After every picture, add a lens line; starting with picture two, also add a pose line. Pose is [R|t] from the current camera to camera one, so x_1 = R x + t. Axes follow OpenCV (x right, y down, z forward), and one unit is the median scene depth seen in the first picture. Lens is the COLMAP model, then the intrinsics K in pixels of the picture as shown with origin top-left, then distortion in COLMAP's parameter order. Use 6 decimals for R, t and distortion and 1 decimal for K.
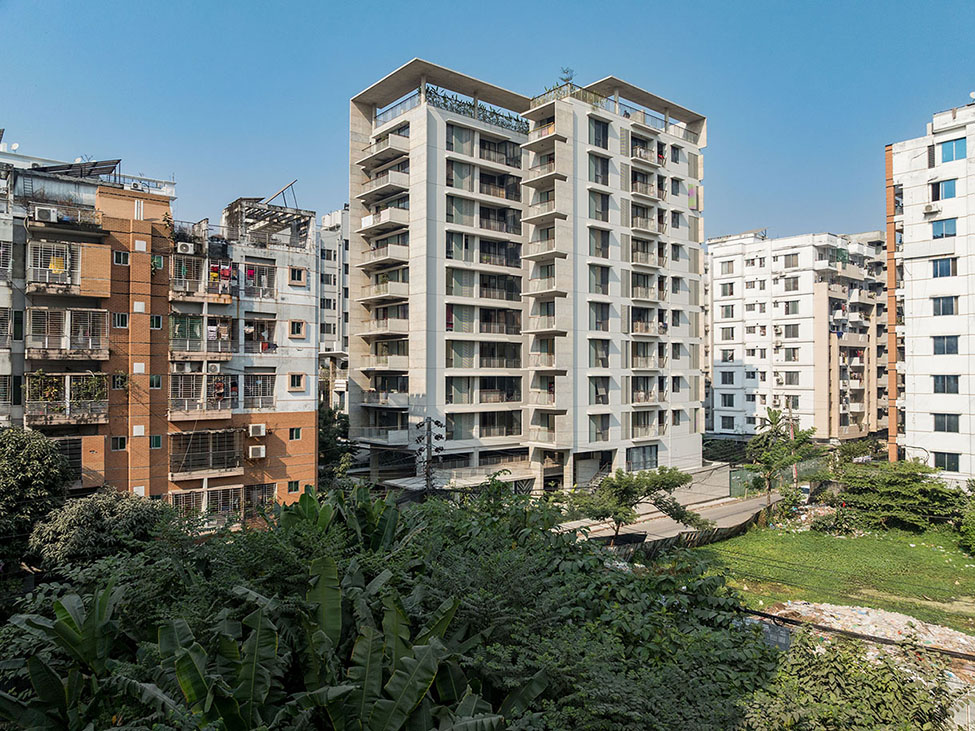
lens RADIAL K [[689.2, 0, 491.3], [0, 689.2, 367.4], [0, 0, 1]] dist [-0.033972, 0.003518]
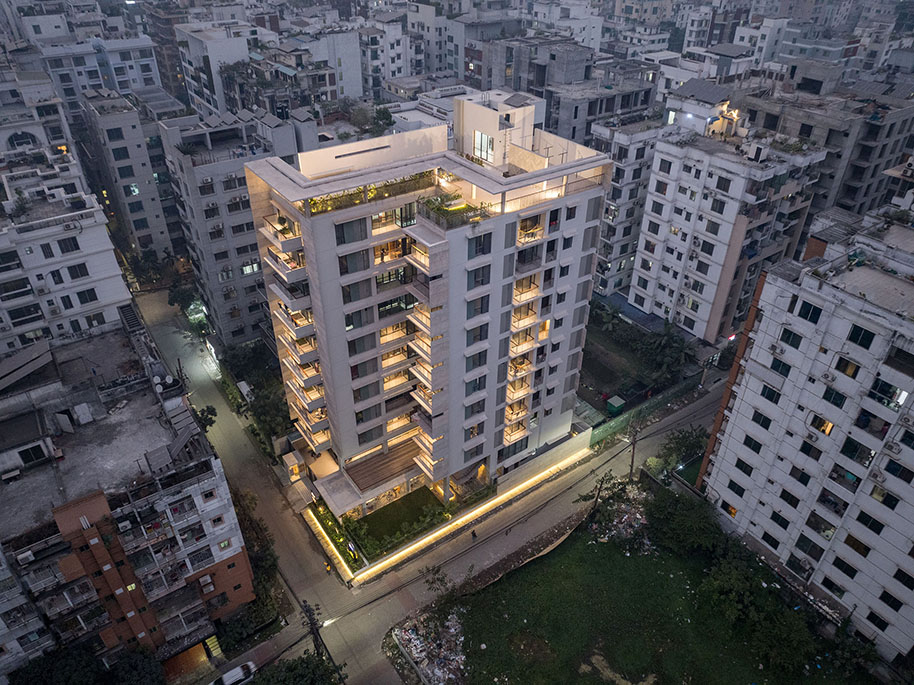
lens RADIAL K [[646.1, 0, 455.2], [0, 646.1, 342.2], [0, 0, 1]] dist [-0.033972, 0.003518]
pose [[0.996370, 0.051433, -0.067838, 0.125449], [-0.002273, 0.812650, 0.582747, -0.510822], [0.085101, -0.580477, 0.809817, 0.080349]]
